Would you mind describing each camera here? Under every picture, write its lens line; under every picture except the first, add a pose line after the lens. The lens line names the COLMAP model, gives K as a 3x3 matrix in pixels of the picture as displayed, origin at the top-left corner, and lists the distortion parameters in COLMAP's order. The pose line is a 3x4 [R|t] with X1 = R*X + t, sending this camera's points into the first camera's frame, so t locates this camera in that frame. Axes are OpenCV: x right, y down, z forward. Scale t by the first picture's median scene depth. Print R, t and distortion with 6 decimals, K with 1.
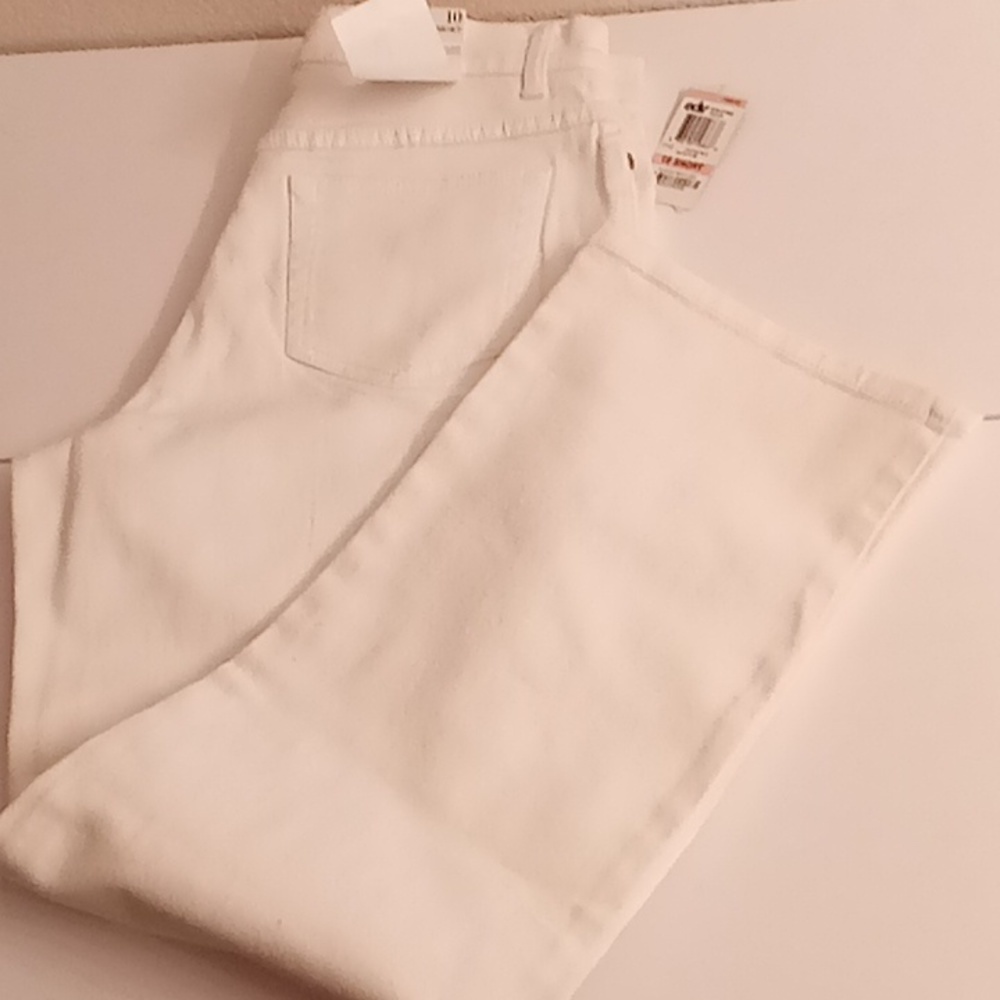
lens RADIAL K [[1569.0, 0, 500.0], [0, 1569.0, 500.0], [0, 0, 1]] dist [0.115528, -0.097271]
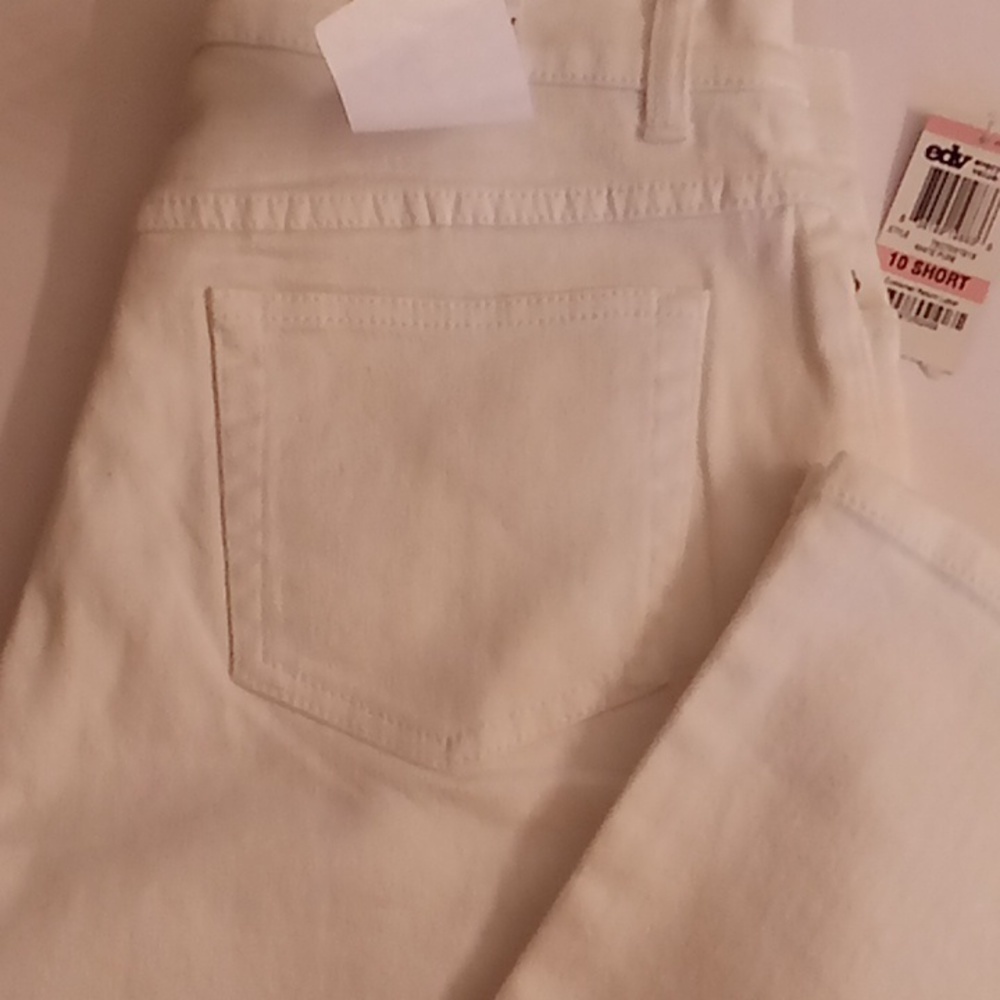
lens RADIAL K [[1569.0, 0, 500.0], [0, 1569.0, 500.0], [0, 0, 1]] dist [0.115528, -0.097271]
pose [[0.987791, -0.027931, 0.153262, -0.120864], [-0.009030, 0.971877, 0.235317, -0.263963], [-0.155524, -0.233828, 0.959759, 0.467810]]
